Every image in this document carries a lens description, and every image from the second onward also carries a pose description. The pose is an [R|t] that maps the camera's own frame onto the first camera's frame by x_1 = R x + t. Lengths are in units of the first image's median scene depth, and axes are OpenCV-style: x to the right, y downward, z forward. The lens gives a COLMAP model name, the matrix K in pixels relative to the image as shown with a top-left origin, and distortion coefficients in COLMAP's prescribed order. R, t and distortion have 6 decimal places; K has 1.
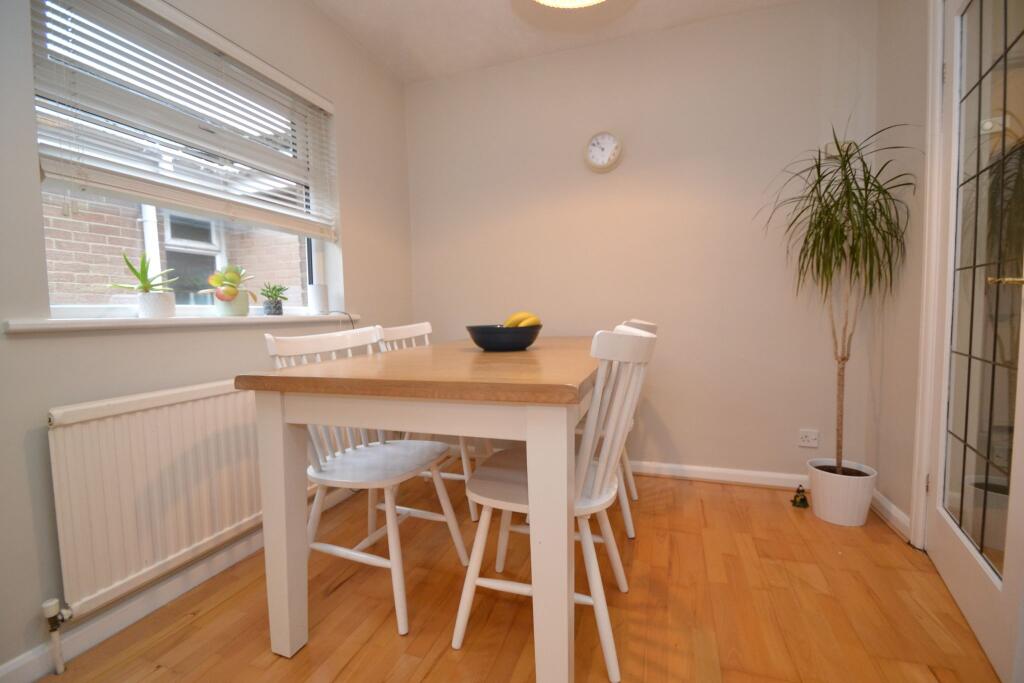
lens RADIAL K [[461.3, 0, 506.2], [0, 461.3, 345.0], [0, 0, 1]] dist [0.021603, -0.022438]
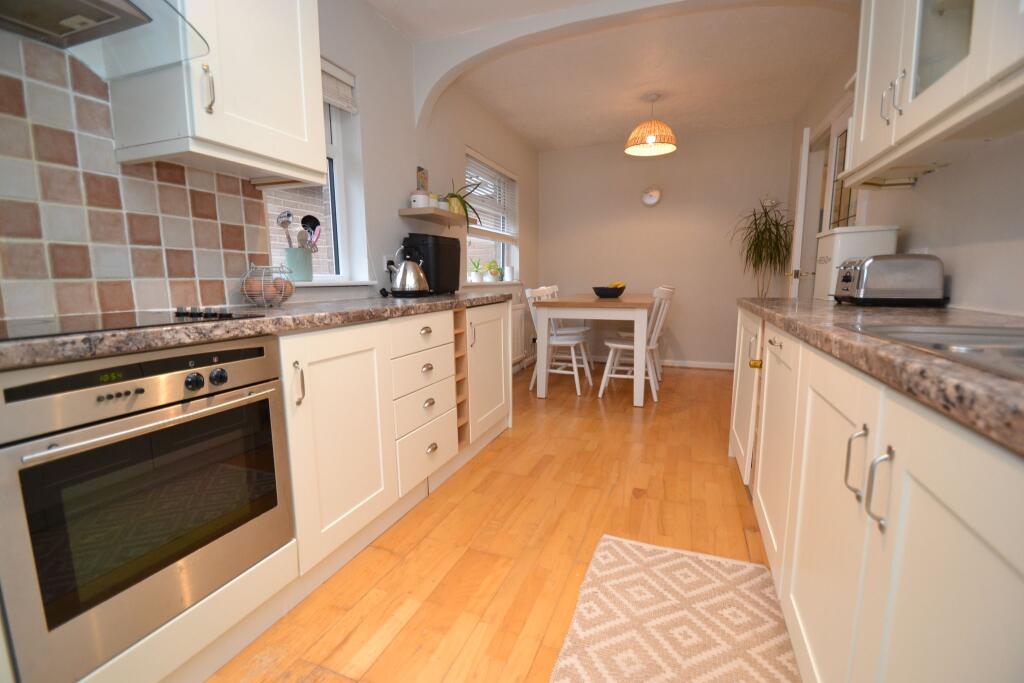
lens RADIAL K [[461.3, 0, 506.2], [0, 461.3, 345.0], [0, 0, 1]] dist [0.021603, -0.022438]
pose [[0.999426, 0.016773, -0.029434, -0.424814], [-0.014616, 0.997297, 0.072012, 0.084451], [0.030562, -0.071540, 0.996969, -1.283967]]
